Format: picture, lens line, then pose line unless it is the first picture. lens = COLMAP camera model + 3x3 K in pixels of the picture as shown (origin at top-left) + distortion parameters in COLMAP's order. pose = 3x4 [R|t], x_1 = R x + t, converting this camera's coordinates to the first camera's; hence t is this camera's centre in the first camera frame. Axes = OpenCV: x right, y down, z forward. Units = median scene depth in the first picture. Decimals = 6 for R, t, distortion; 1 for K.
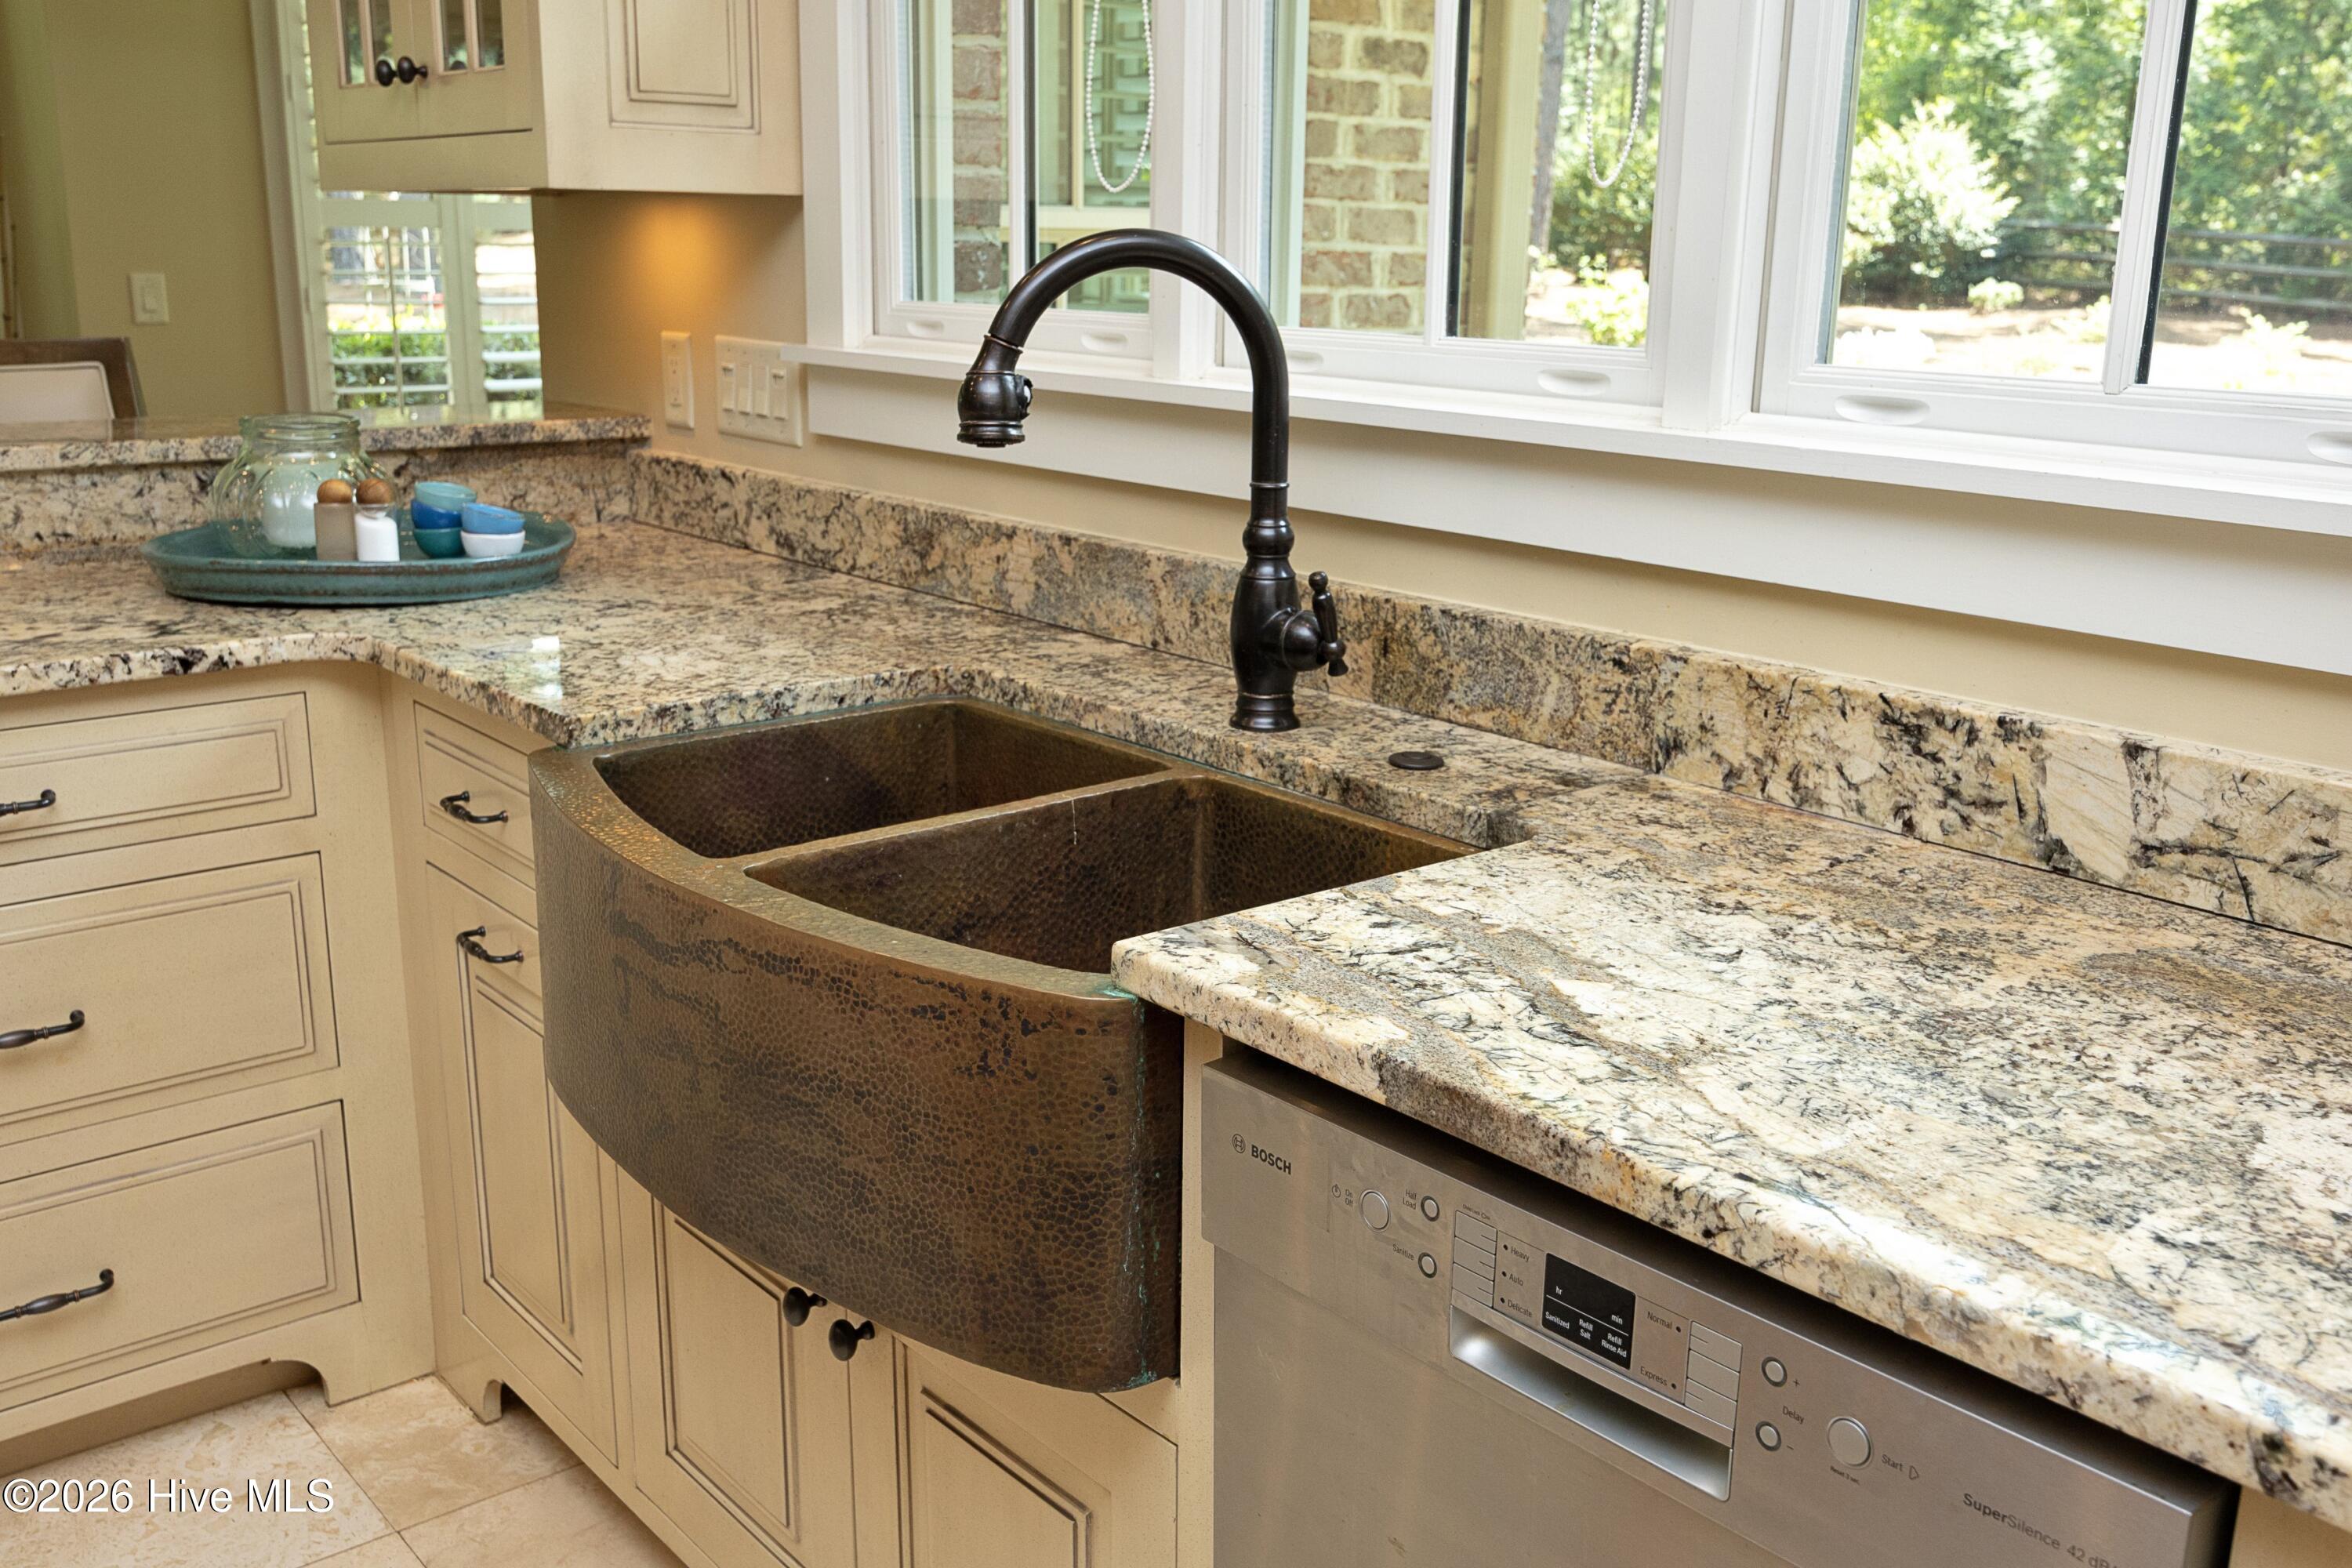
lens RADIAL K [[2054.6, 0, 1186.2], [0, 2054.6, 770.4], [0, 0, 1]] dist [0.009518, -0.008943]
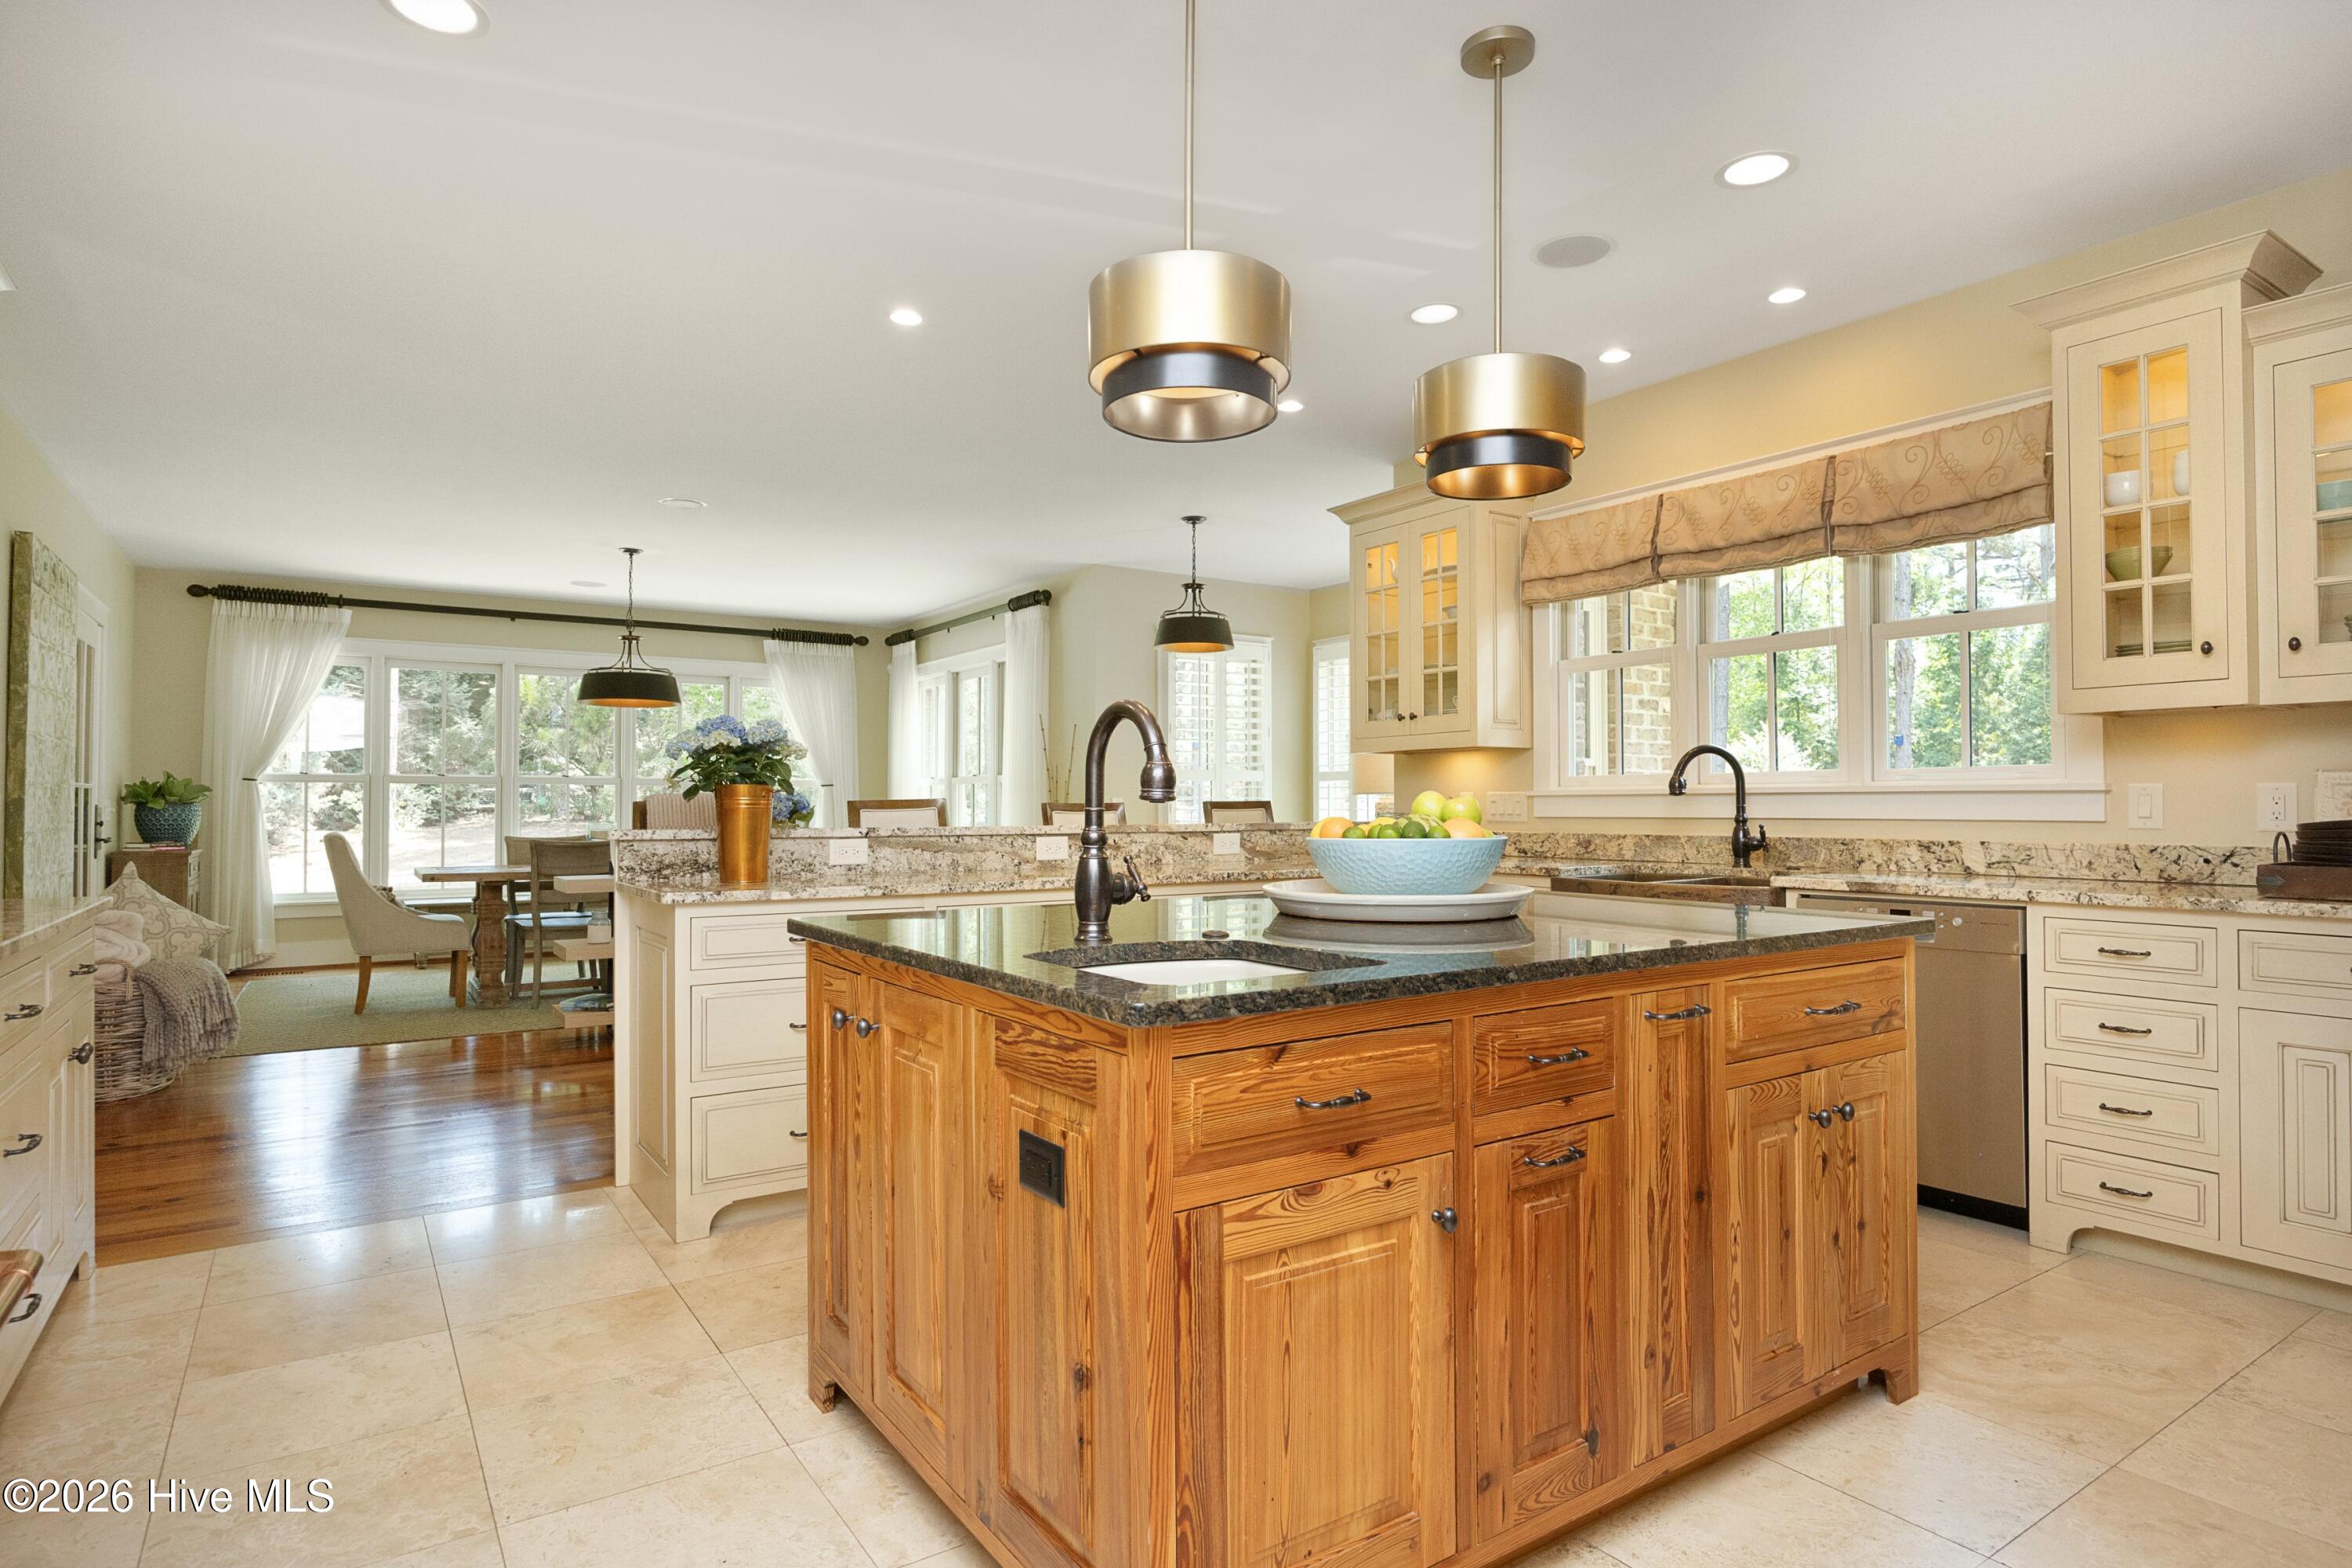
lens RADIAL K [[1233.0, 0, 1182.0], [0, 1233.0, 780.1], [0, 0, 1]] dist [-0.013077, 0.003588]
pose [[0.994696, -0.023068, -0.100240, -0.812464], [-0.005420, 0.961421, -0.275028, 0.485032], [0.102717, 0.274113, 0.956196, -1.437113]]
